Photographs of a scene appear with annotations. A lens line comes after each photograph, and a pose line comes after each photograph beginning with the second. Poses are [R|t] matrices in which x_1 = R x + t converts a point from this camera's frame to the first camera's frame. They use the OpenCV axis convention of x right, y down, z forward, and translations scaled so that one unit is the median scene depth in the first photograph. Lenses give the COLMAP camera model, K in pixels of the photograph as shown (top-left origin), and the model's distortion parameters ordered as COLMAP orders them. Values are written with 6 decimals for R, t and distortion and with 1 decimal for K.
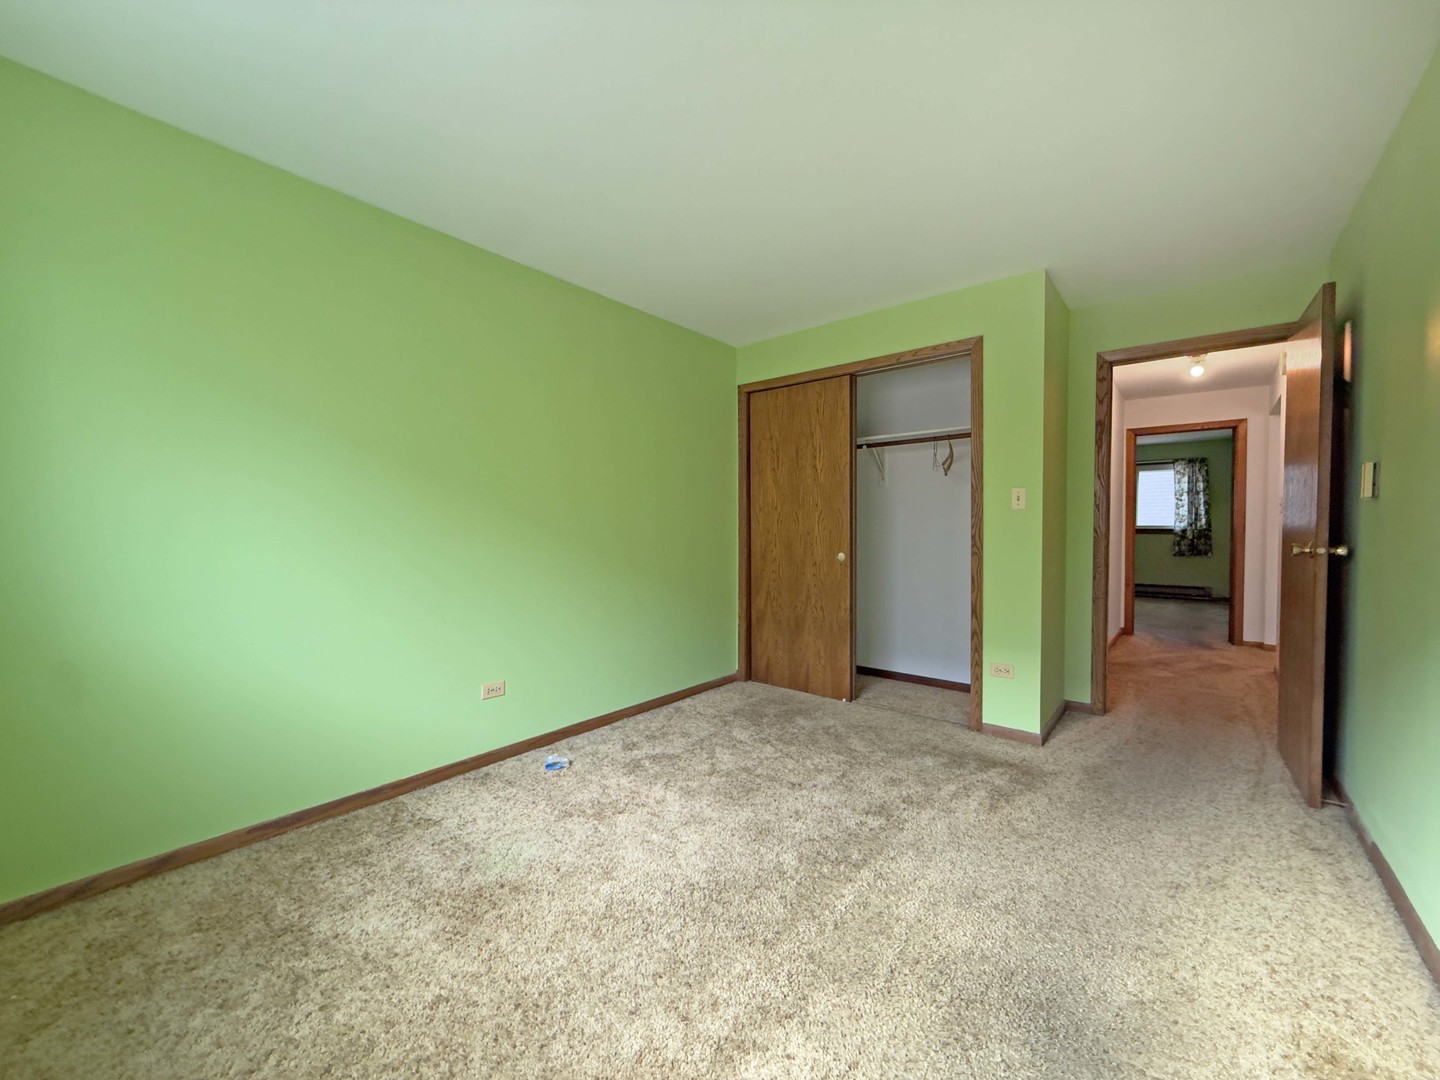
lens RADIAL K [[576.6, 0, 720.0], [0, 576.6, 540.0], [0, 0, 1]] dist [-0.000665, -0.000129]
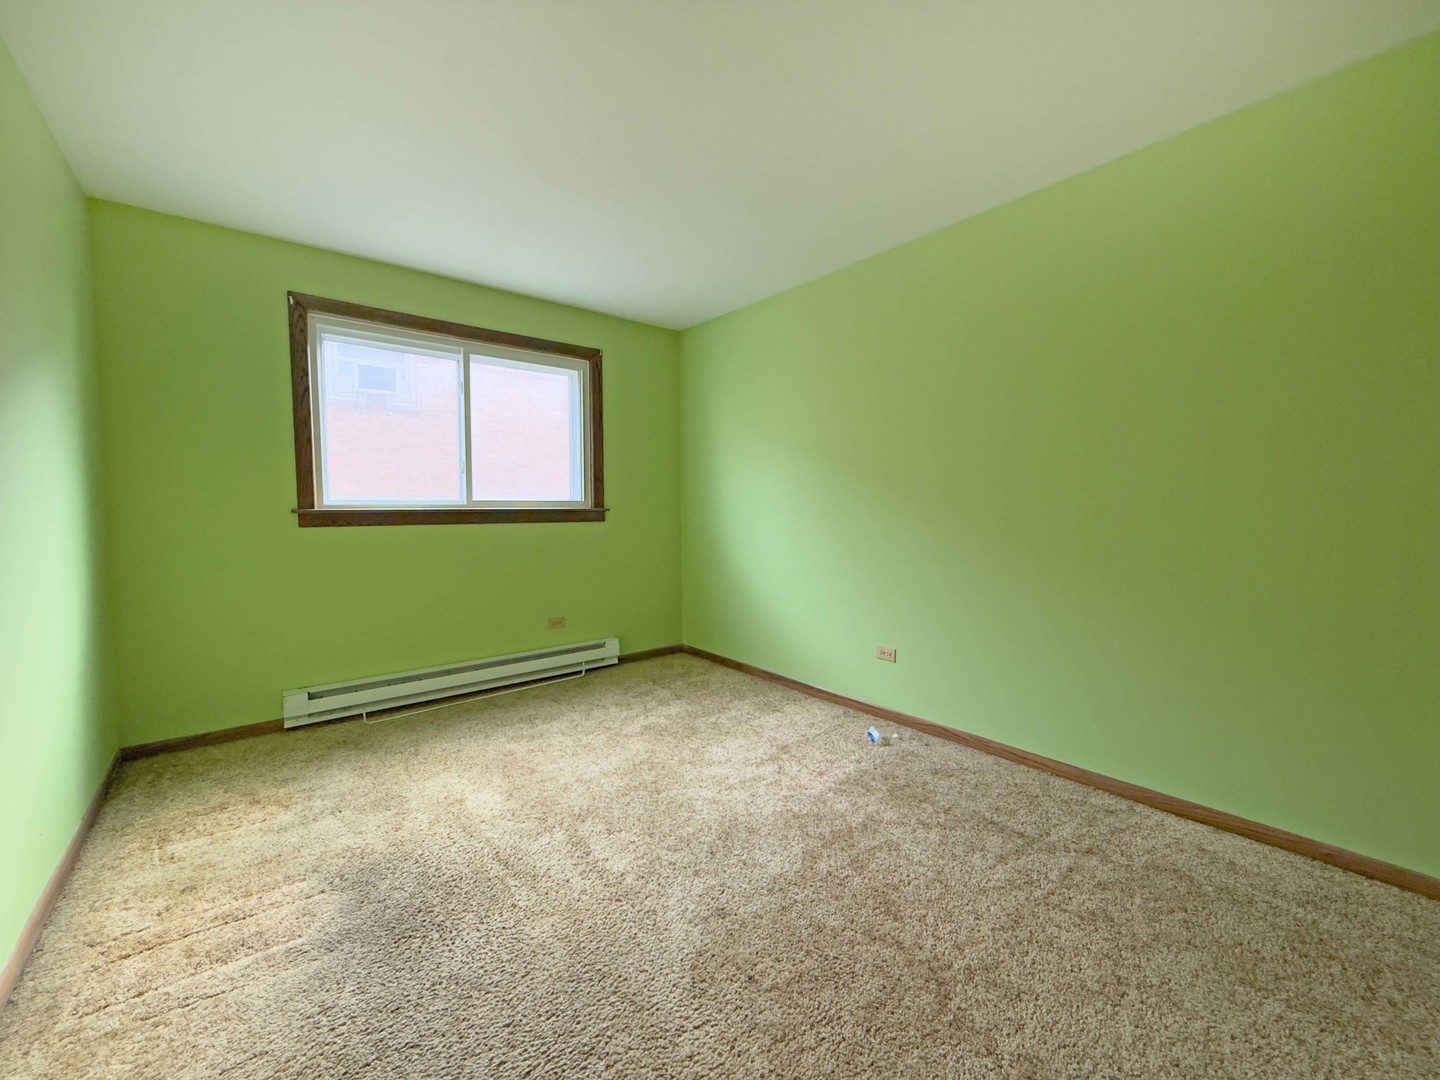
lens RADIAL K [[576.6, 0, 720.0], [0, 576.6, 540.0], [0, 0, 1]] dist [-0.000665, -0.000129]
pose [[-0.178864, 0.051188, -0.982541, 0.742159], [-0.034515, 0.997705, 0.058261, -0.006785], [0.983268, 0.044333, -0.176686, 0.894595]]
